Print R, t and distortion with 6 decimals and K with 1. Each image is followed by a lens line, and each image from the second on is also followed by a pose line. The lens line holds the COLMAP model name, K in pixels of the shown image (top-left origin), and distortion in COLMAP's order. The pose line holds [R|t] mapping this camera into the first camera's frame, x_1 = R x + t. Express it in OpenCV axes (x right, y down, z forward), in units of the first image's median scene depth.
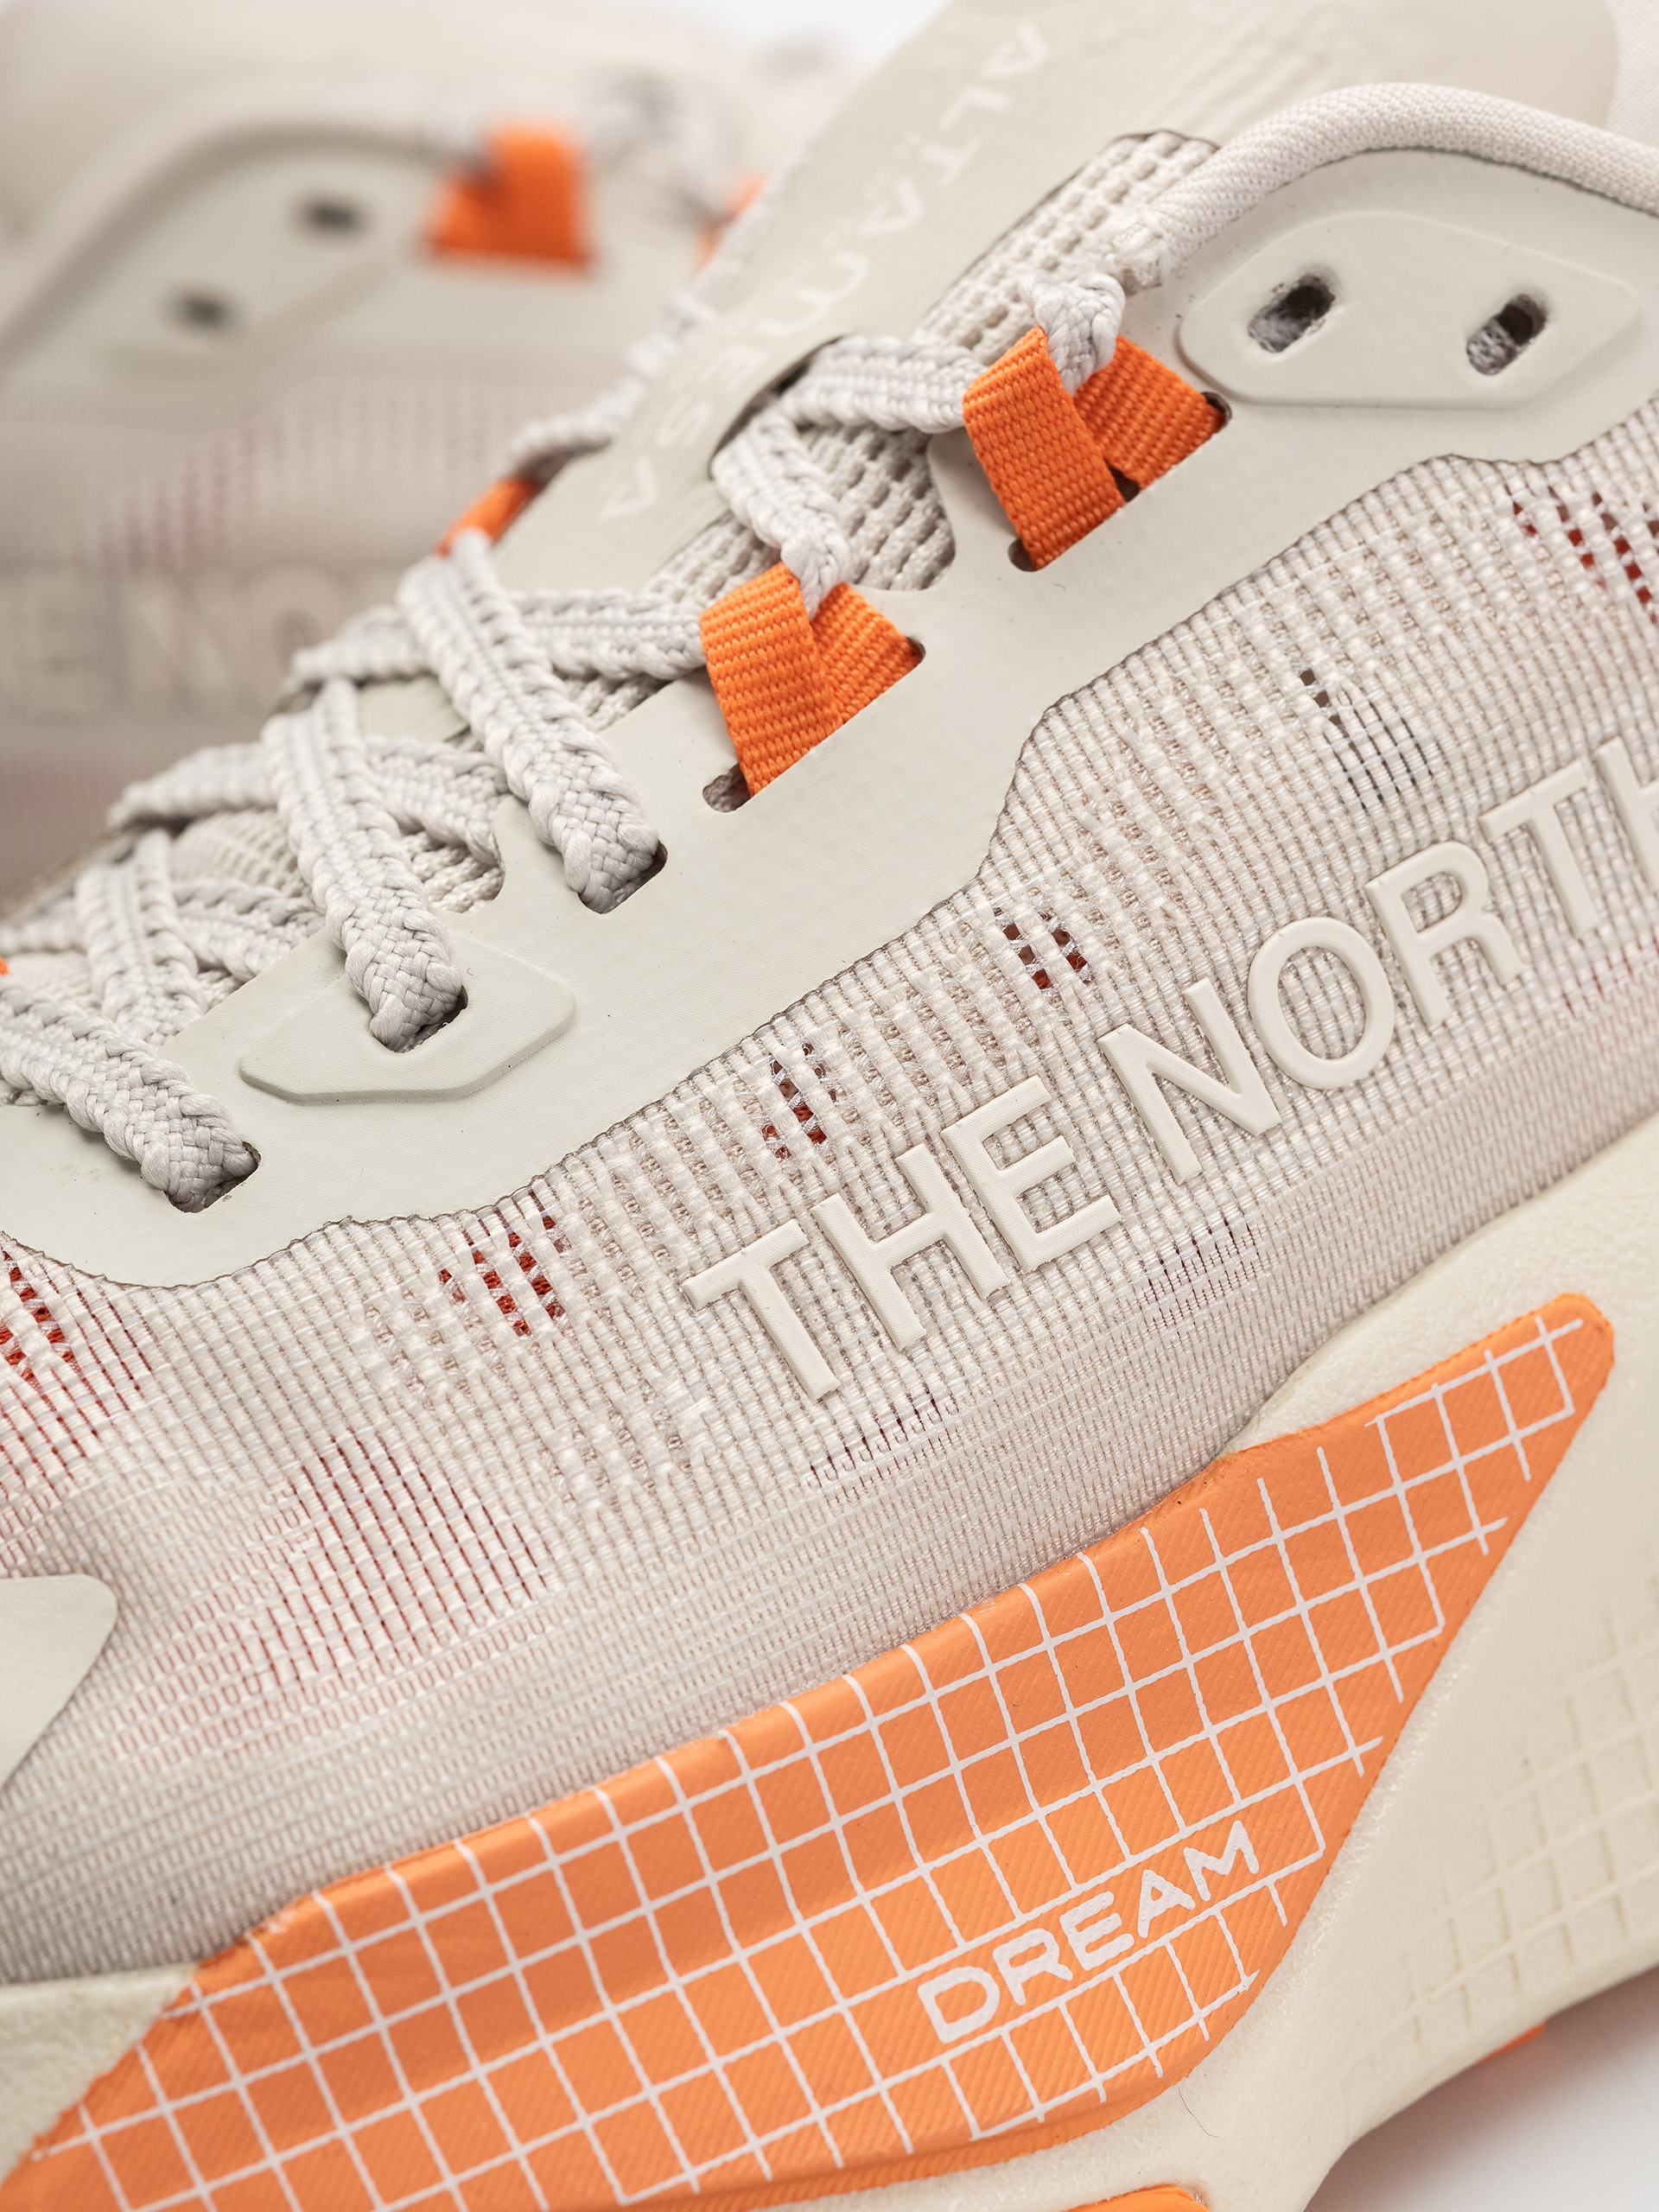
lens RADIAL K [[5536.7, 0, 829.5], [0, 5536.7, 1106.0], [0, 0, 1]] dist [0.094858, 0.408675]
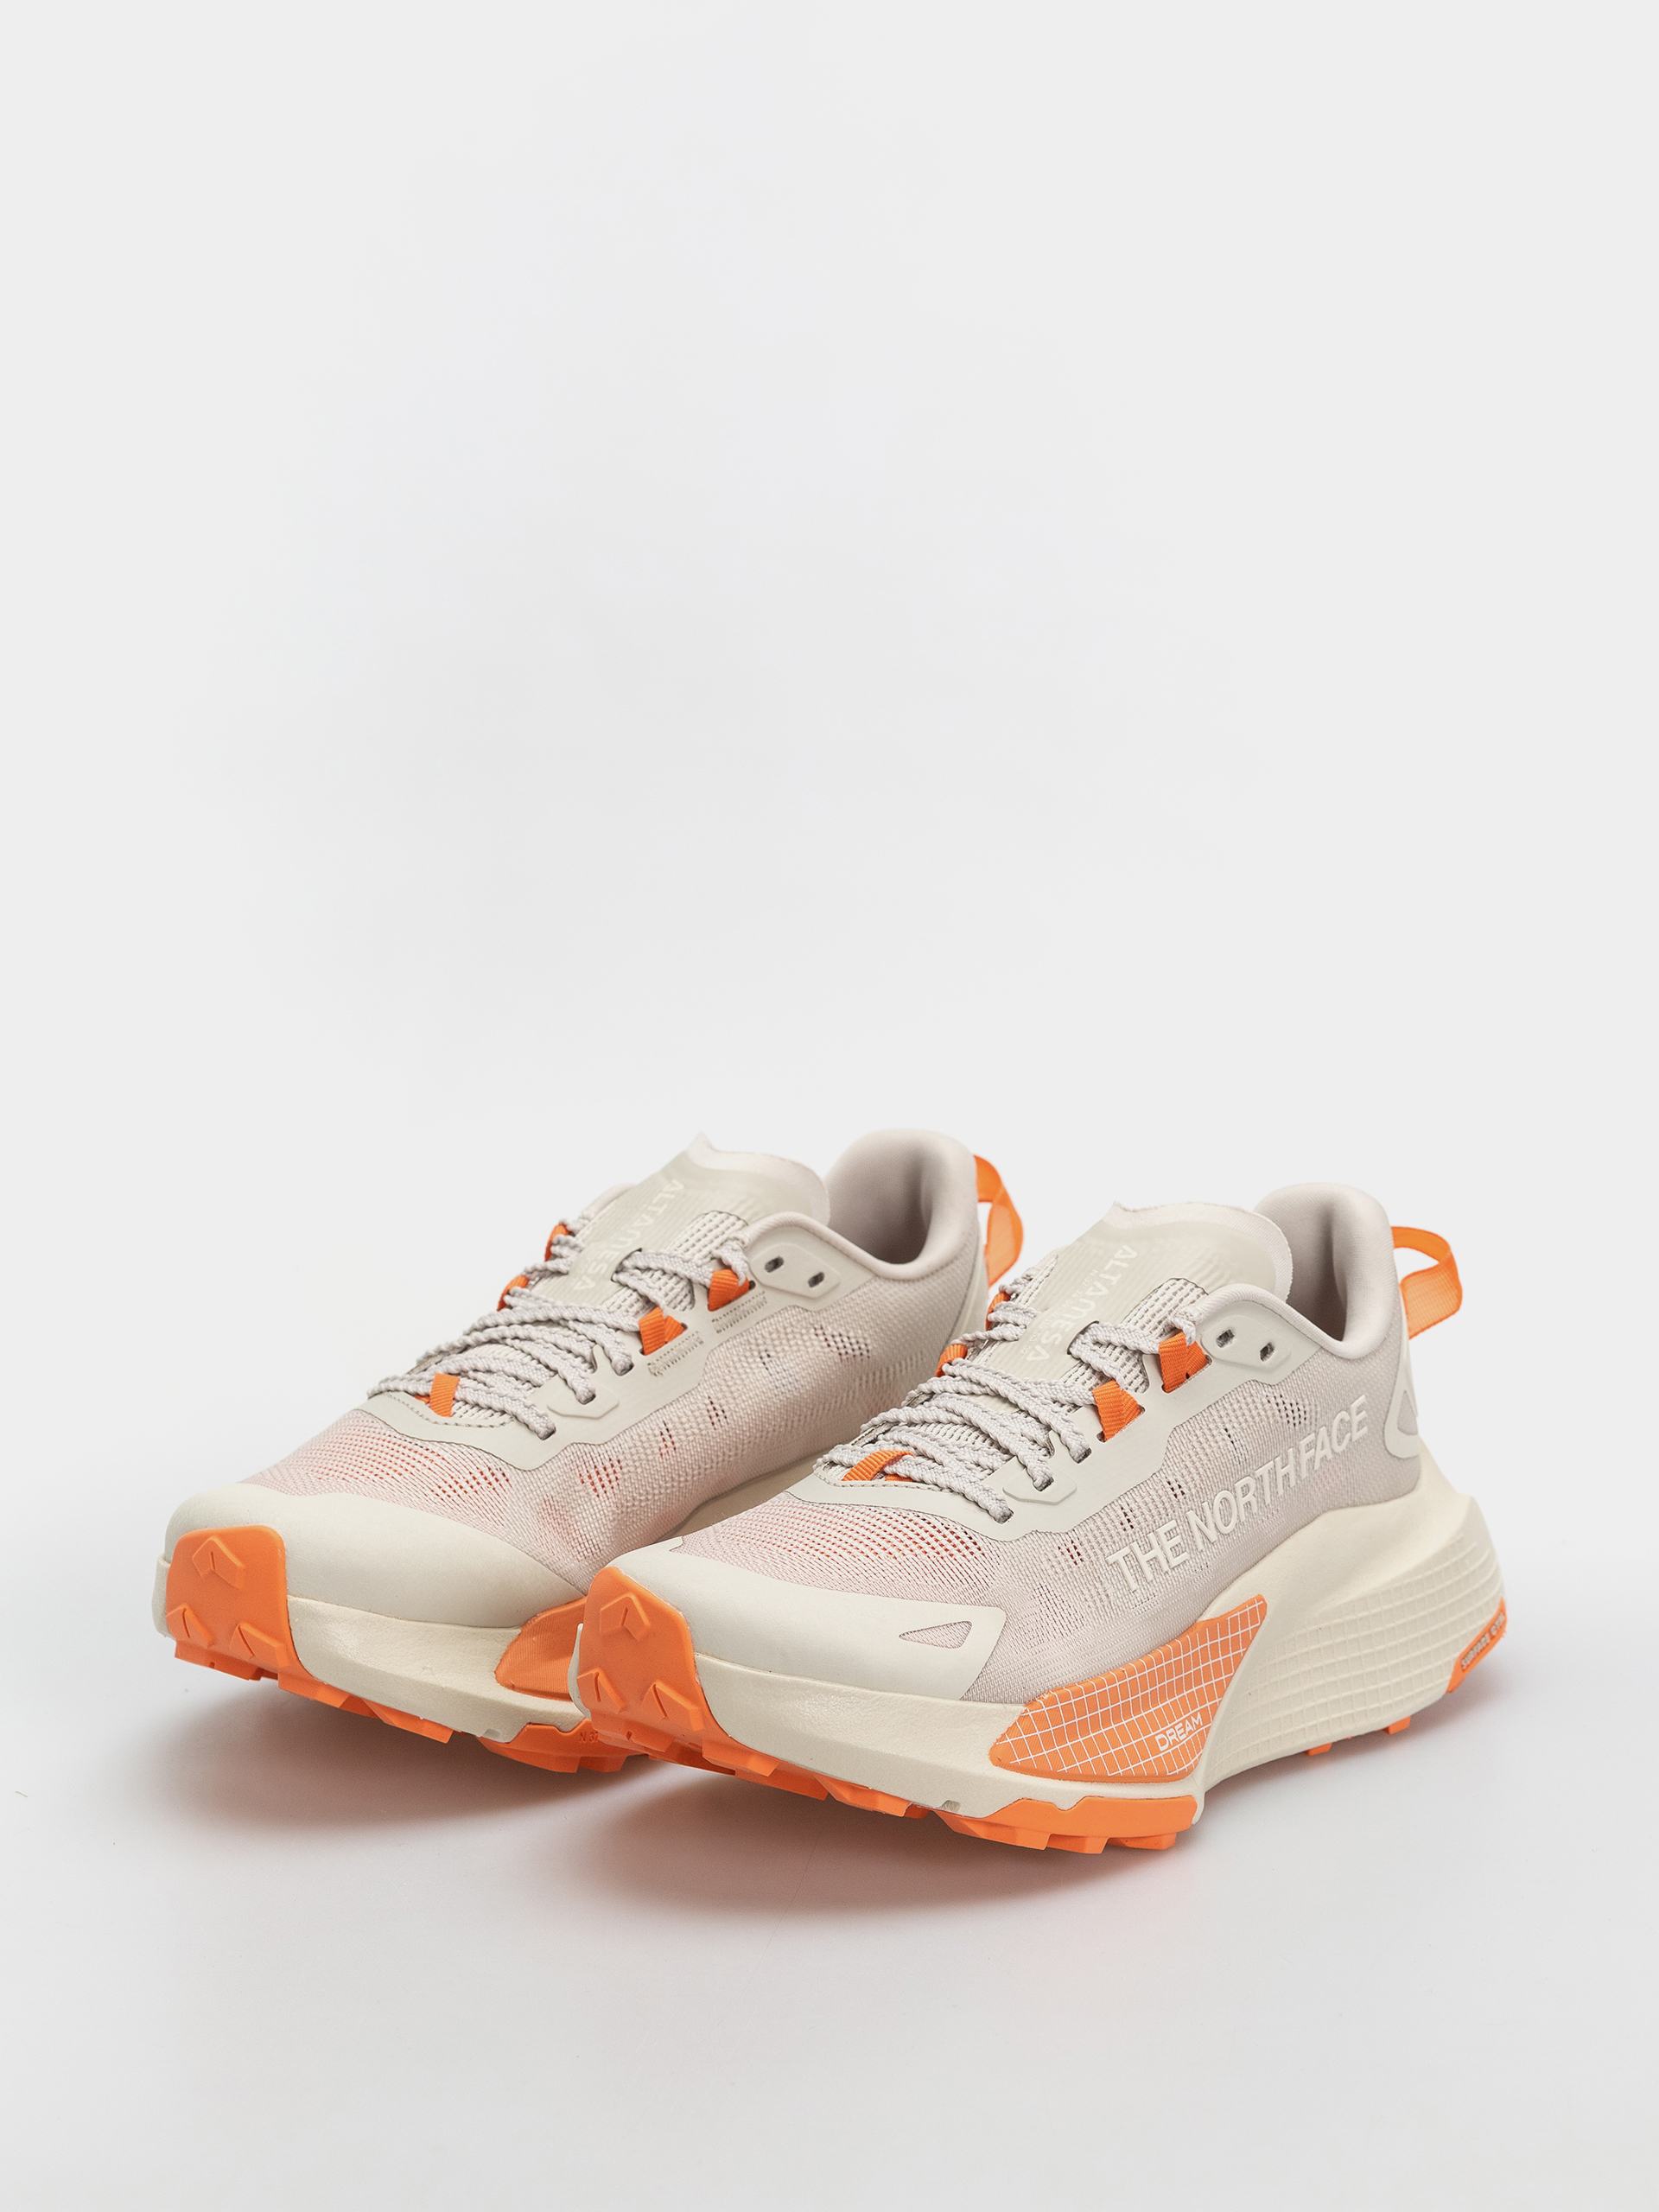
lens RADIAL K [[5536.7, 0, 829.5], [0, 5536.7, 1106.0], [0, 0, 1]] dist [0.094858, 0.408675]
pose [[0.858247, 0.174742, 0.482574, -2.148130], [-0.105913, 0.980317, -0.166614, 0.392672], [-0.502191, 0.091885, 0.859861, -2.329759]]
